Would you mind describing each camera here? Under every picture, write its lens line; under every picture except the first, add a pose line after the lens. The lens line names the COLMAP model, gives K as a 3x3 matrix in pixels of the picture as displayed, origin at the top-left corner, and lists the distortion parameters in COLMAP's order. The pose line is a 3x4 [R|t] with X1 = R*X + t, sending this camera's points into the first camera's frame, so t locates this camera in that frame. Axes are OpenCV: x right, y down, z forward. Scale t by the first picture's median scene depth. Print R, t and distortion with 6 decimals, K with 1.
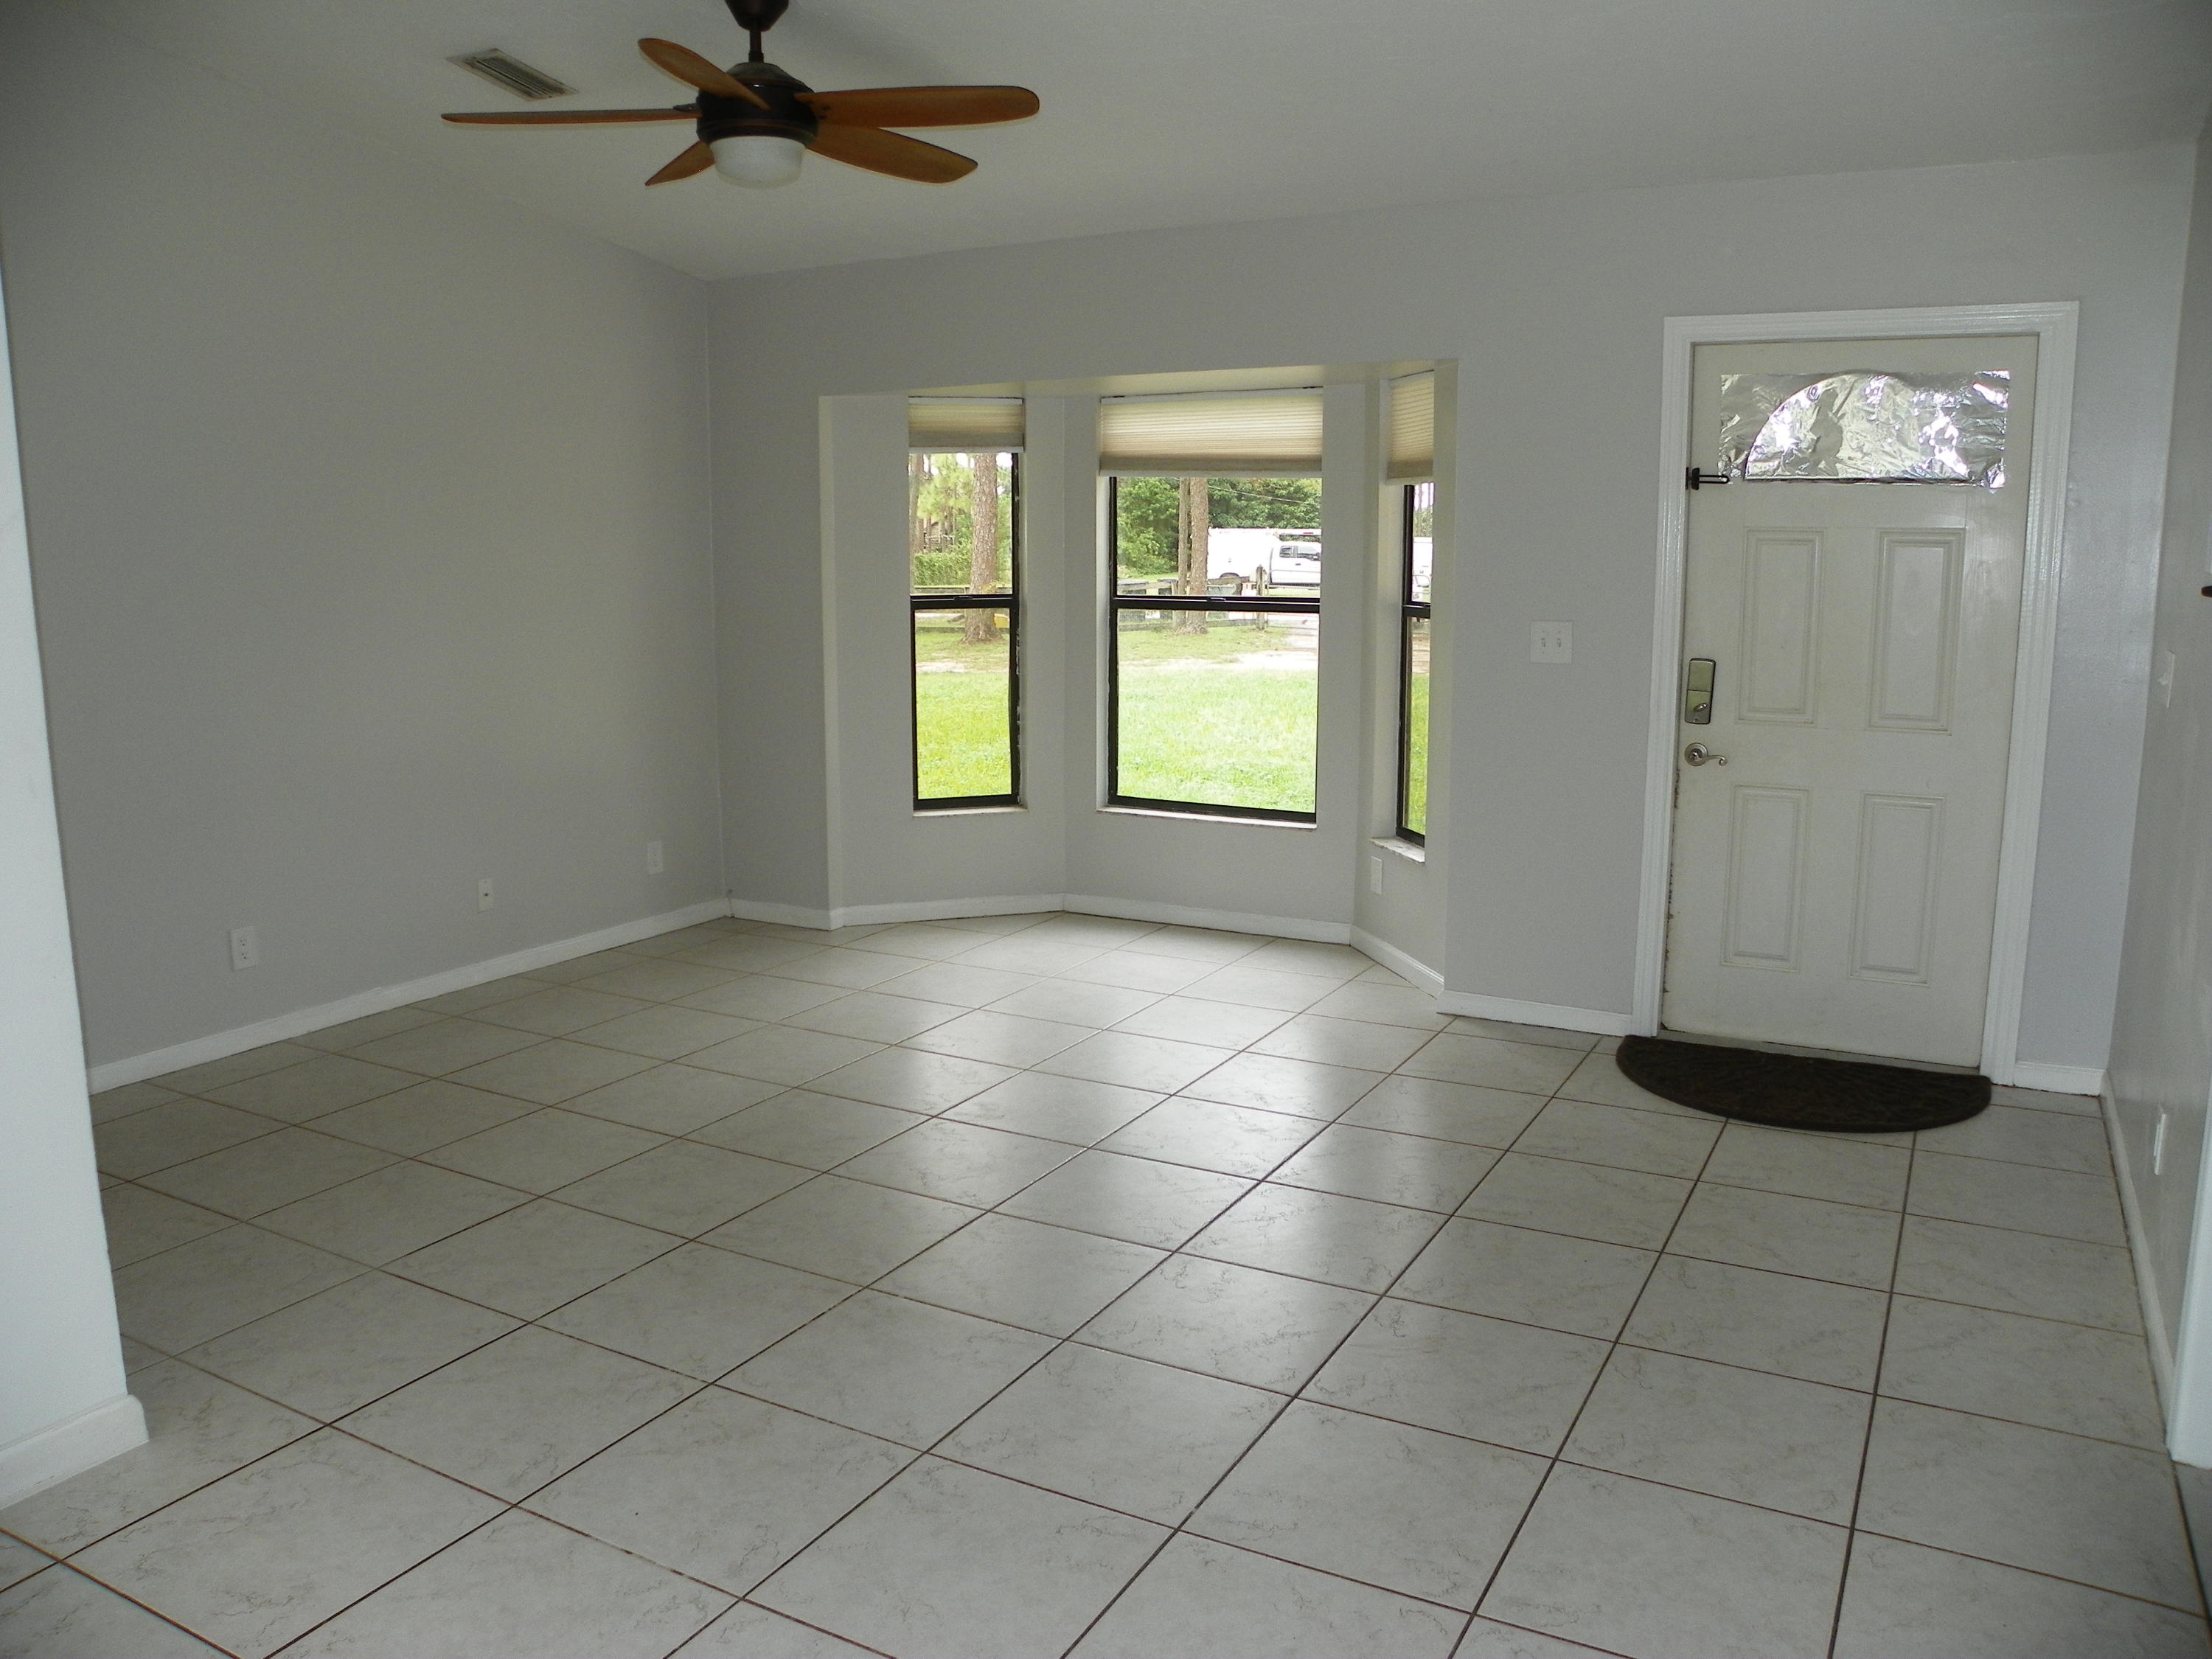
lens RADIAL K [[1671.6, 0, 1105.1], [0, 1671.6, 823.8], [0, 0, 1]] dist [-0.163119, 0.105830]
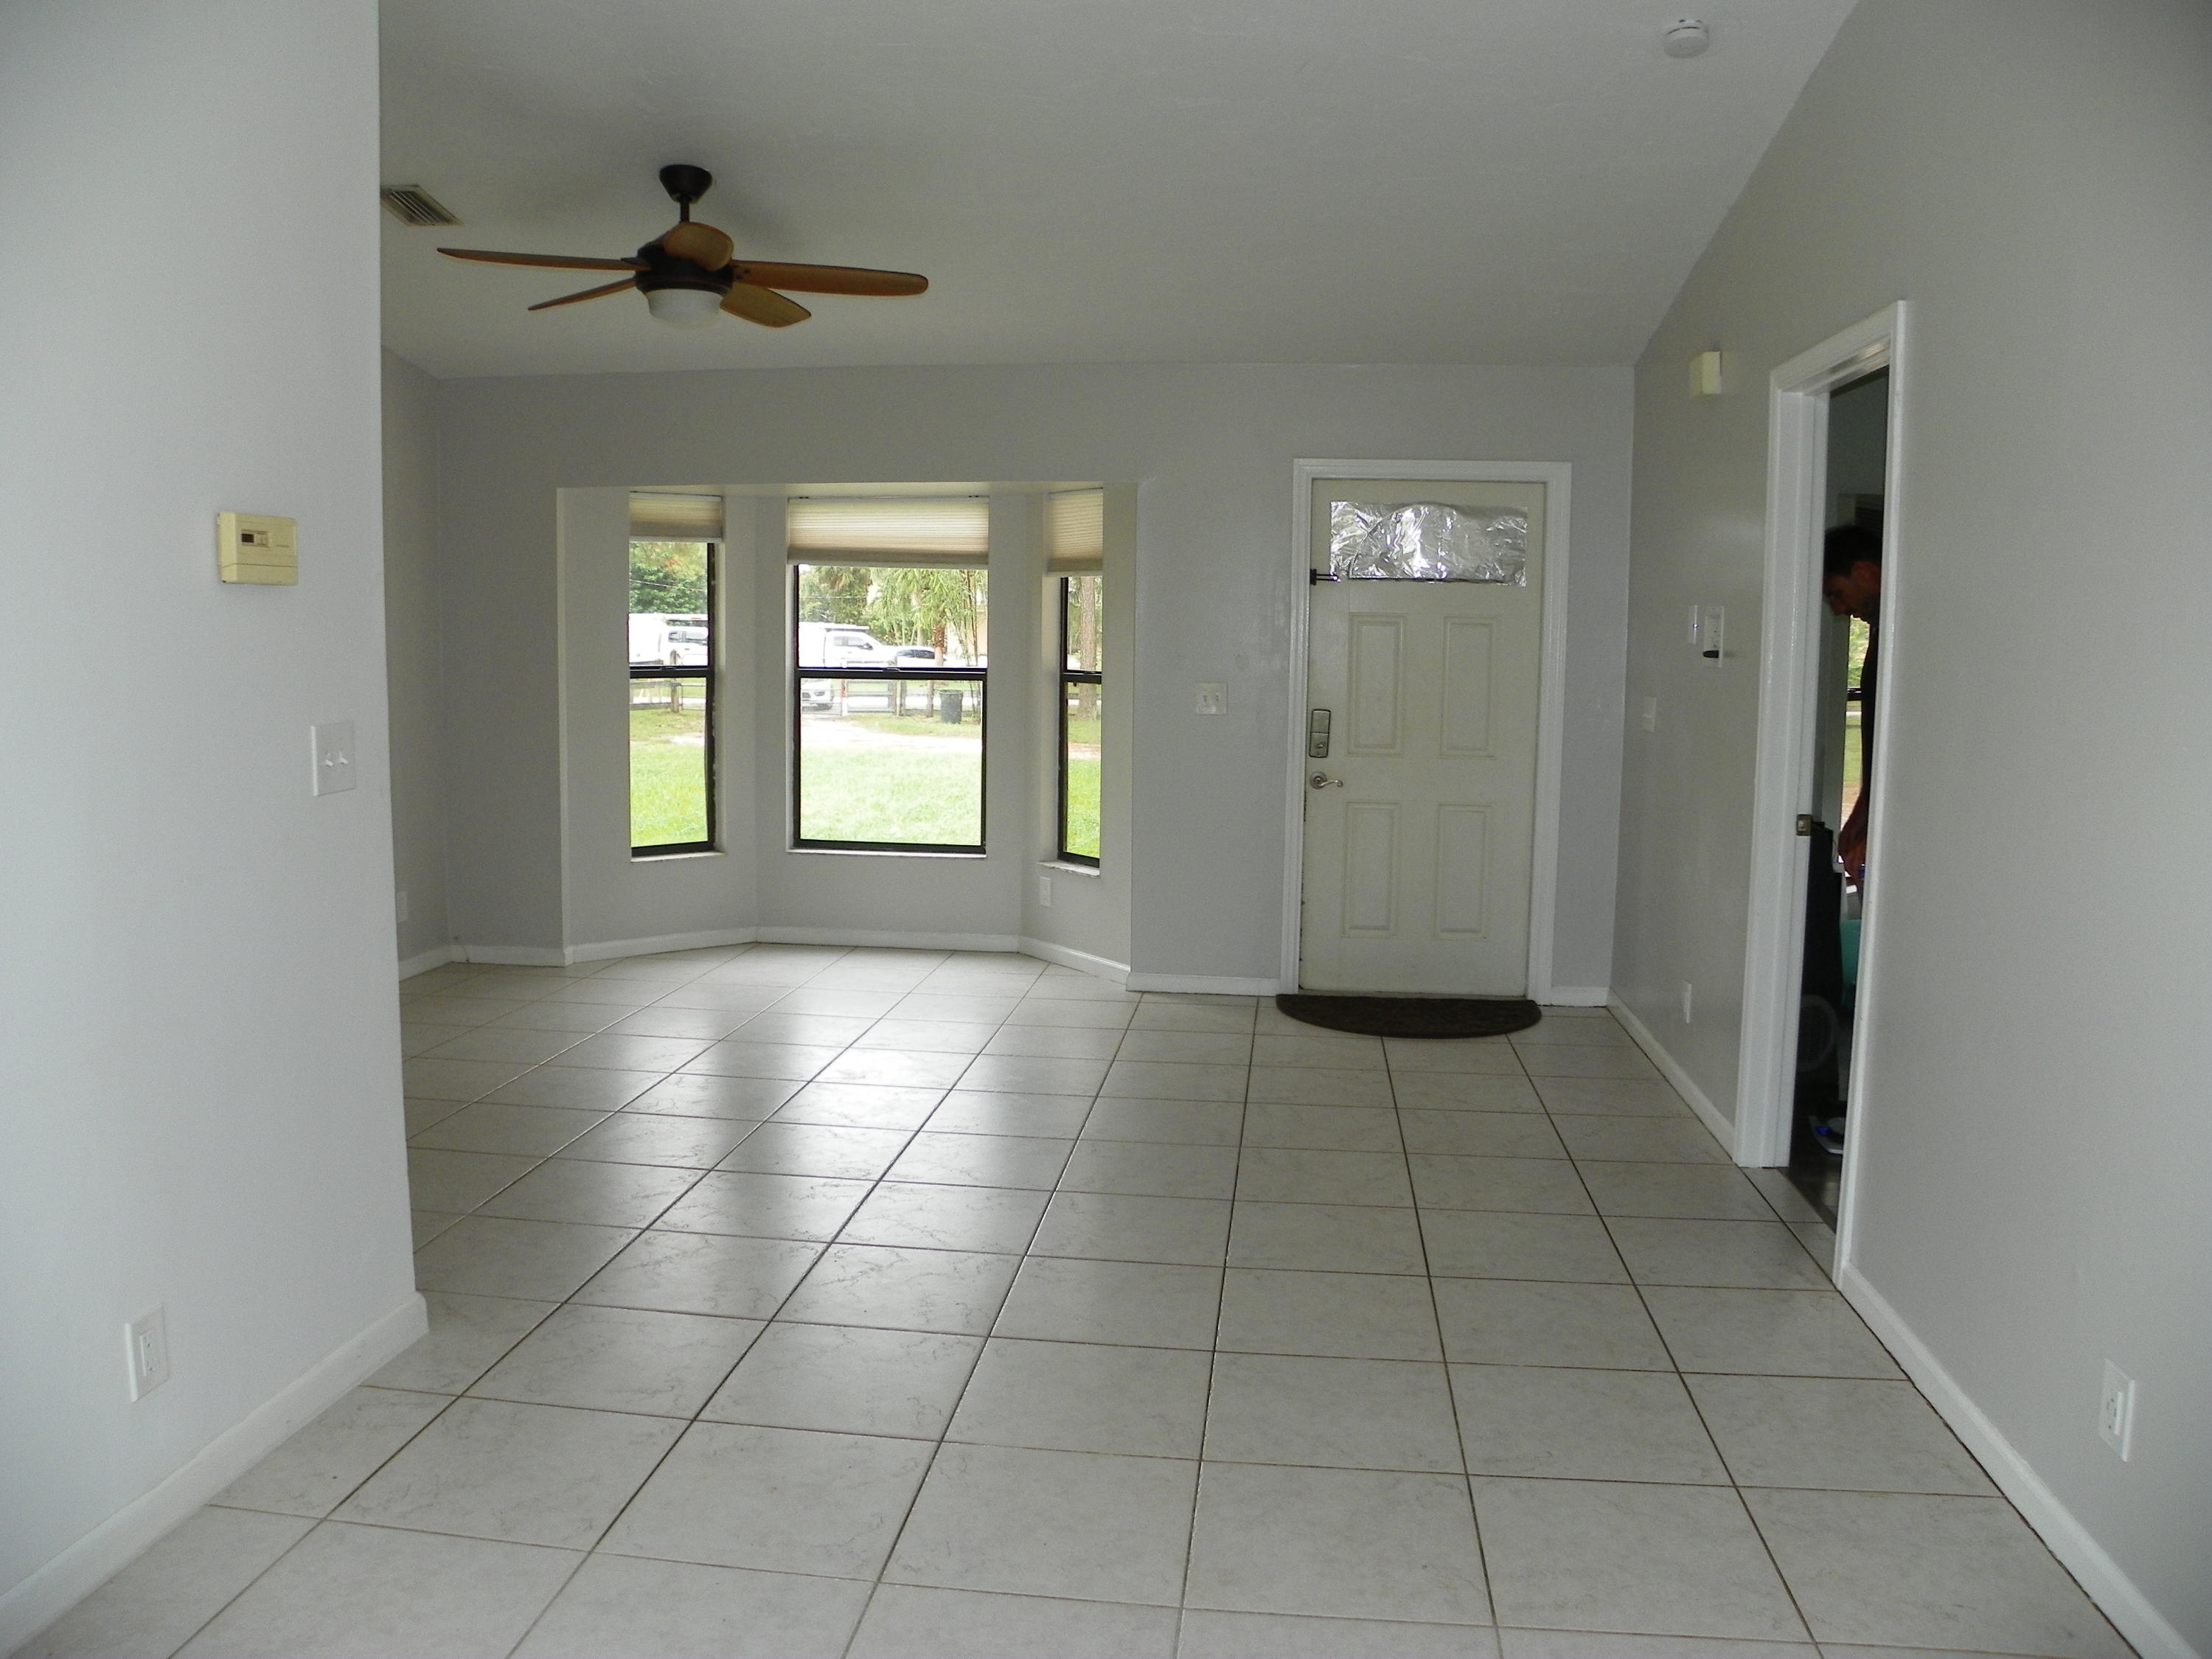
lens RADIAL K [[1671.6, 0, 1105.1], [0, 1671.6, 823.8], [0, 0, 1]] dist [-0.163119, 0.105830]
pose [[0.927041, -0.028415, 0.373882, -0.264966], [0.047451, 0.997998, -0.041807, 0.035527], [-0.371945, 0.056498, 0.926534, -0.170323]]
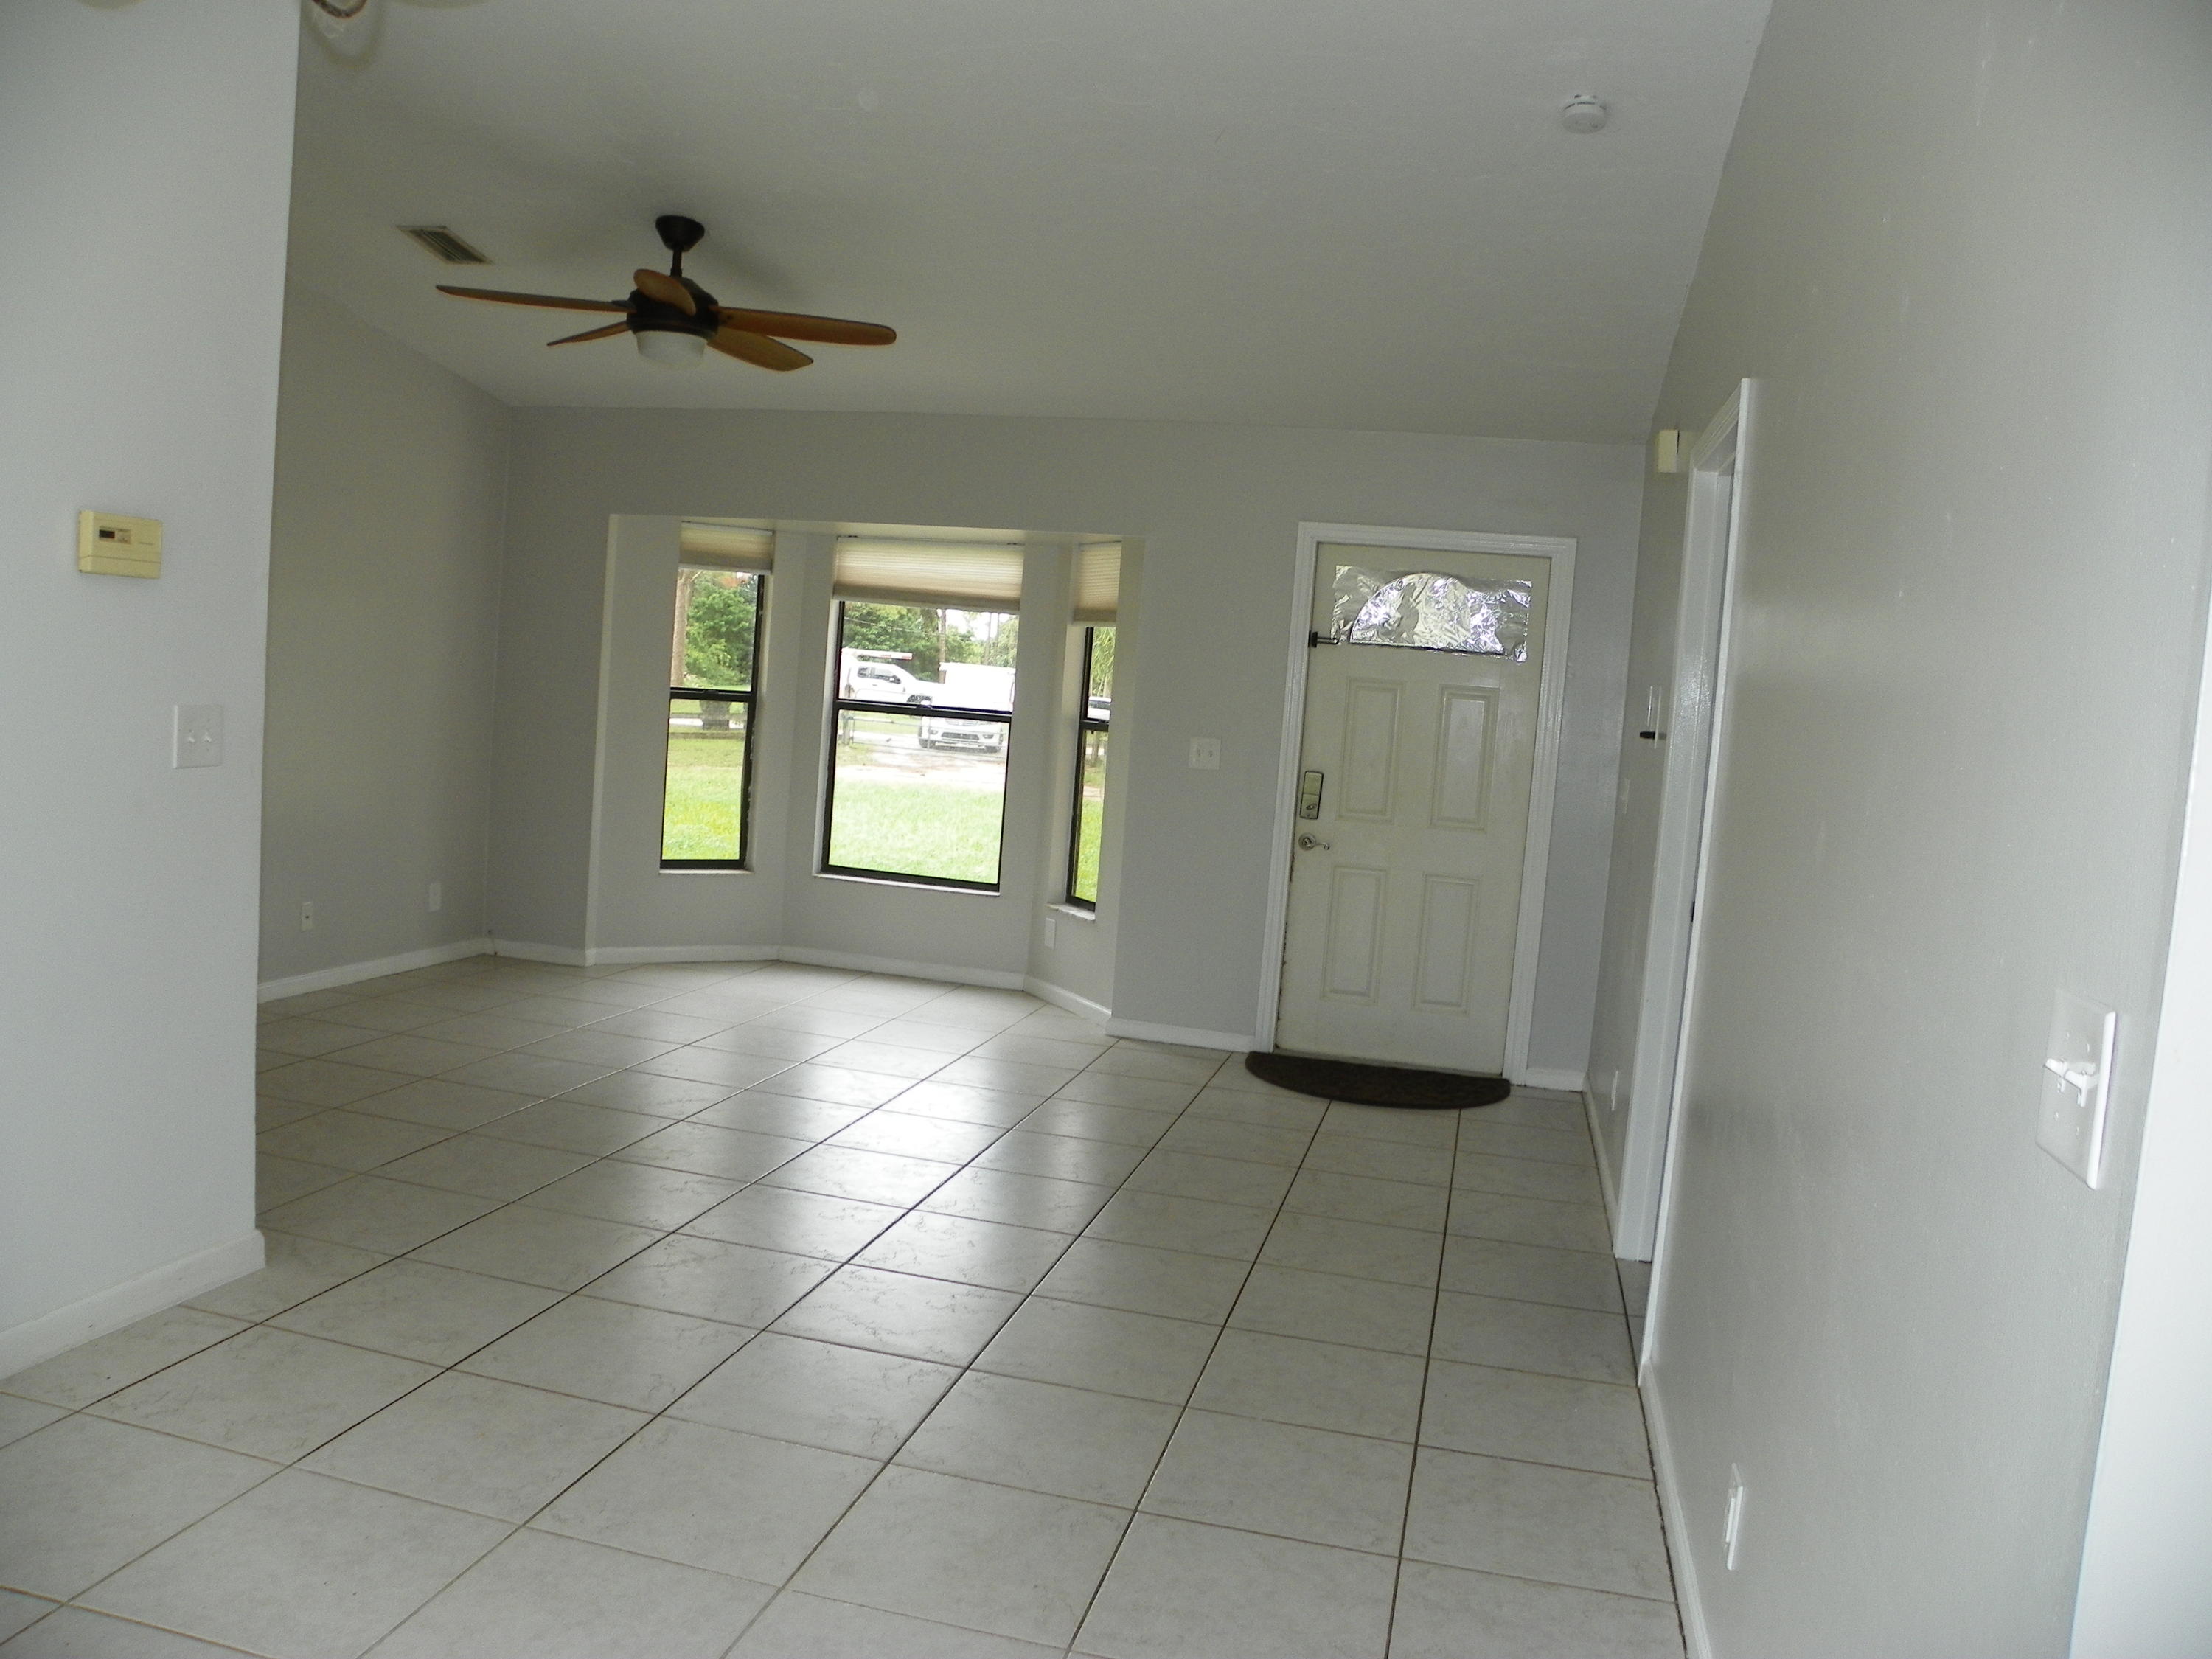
lens RADIAL K [[1671.6, 0, 1105.1], [0, 1671.6, 823.8], [0, 0, 1]] dist [-0.163119, 0.105830]
pose [[0.963195, 0.052218, 0.263683, -0.137309], [-0.032826, 0.996458, -0.077421, 0.046194], [-0.266792, 0.065915, 0.961497, -0.235139]]
